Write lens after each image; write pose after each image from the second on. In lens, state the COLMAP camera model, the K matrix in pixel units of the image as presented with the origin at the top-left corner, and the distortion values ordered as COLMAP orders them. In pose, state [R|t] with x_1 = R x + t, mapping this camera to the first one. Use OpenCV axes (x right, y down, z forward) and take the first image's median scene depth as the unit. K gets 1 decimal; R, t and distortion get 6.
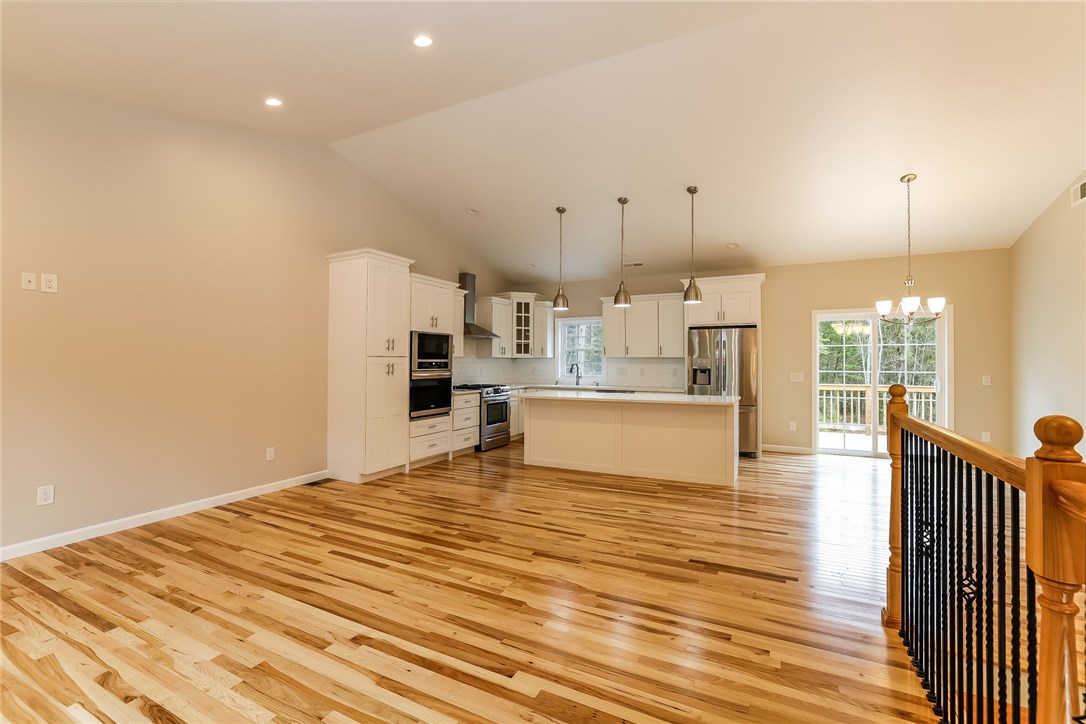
lens RADIAL K [[465.4, 0, 541.9], [0, 465.4, 358.6], [0, 0, 1]] dist [-0.047012, 0.015507]
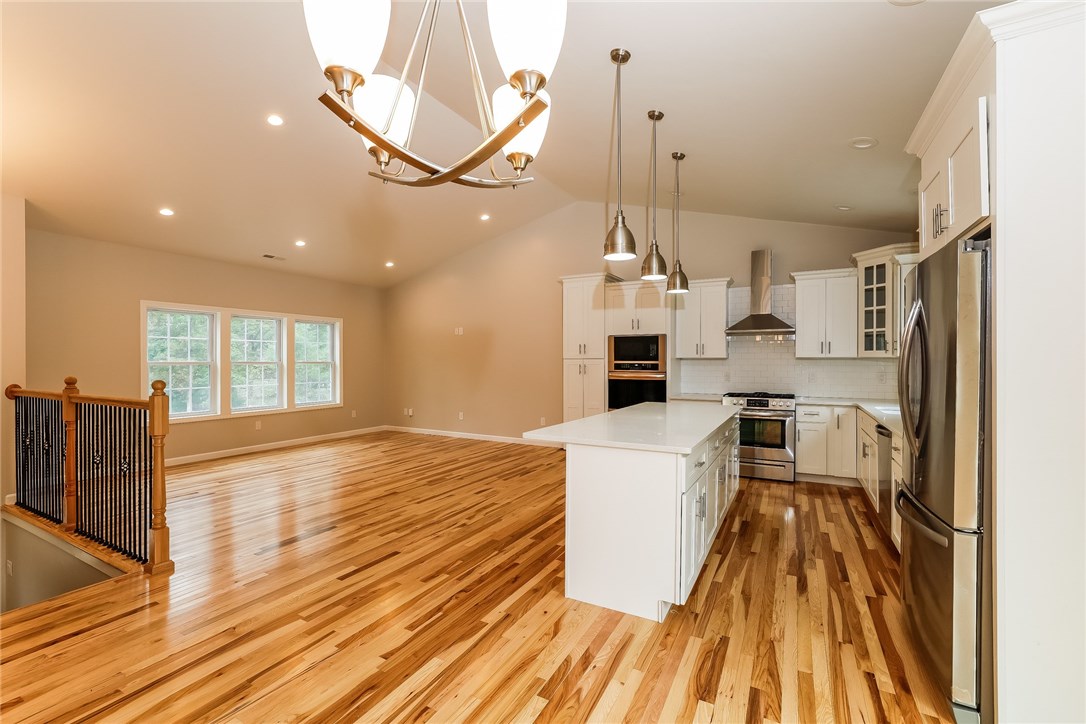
lens RADIAL K [[464.9, 0, 542.0], [0, 464.9, 360.9], [0, 0, 1]] dist [-0.036205, 0.015972]
pose [[-0.028971, -0.003476, -0.999574, 0.844152], [0.004360, 0.999984, -0.003603, 0.004606], [0.999571, -0.004463, -0.028955, 0.876616]]
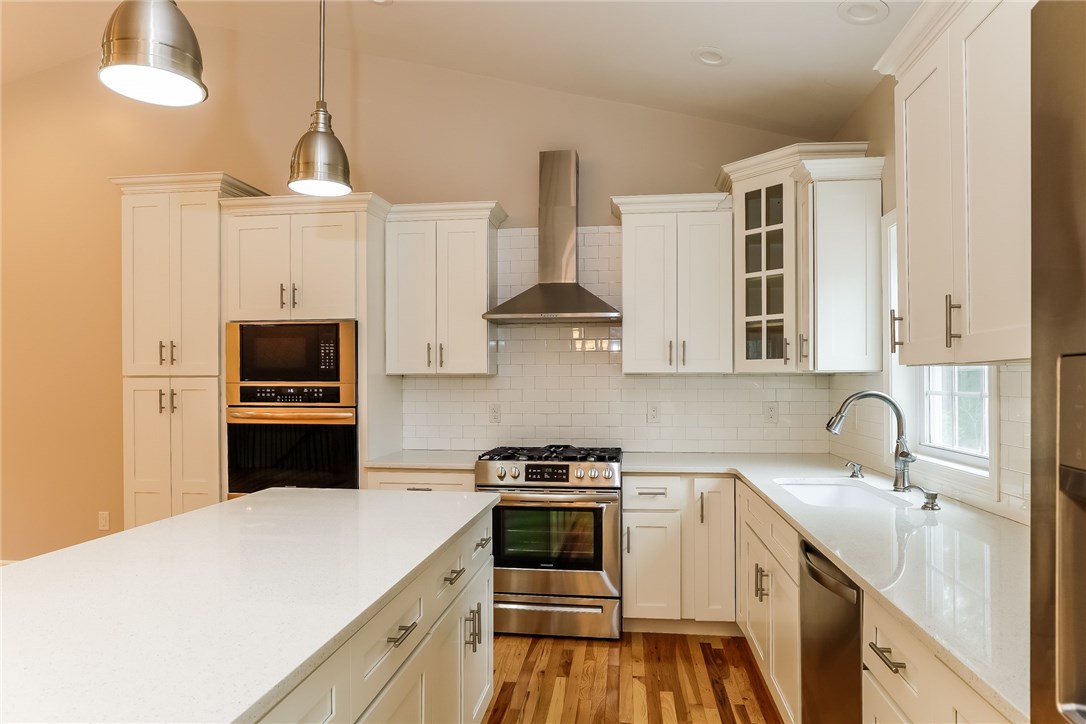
lens RADIAL K [[687.4, 0, 541.7], [0, 687.4, 372.7], [0, 0, 1]] dist [-0.036504, 0.000078]
pose [[0.338710, -0.013864, -0.940789, 0.485894], [0.007713, 0.999899, -0.011958, 0.003420], [0.940859, -0.003206, 0.338783, 1.070435]]
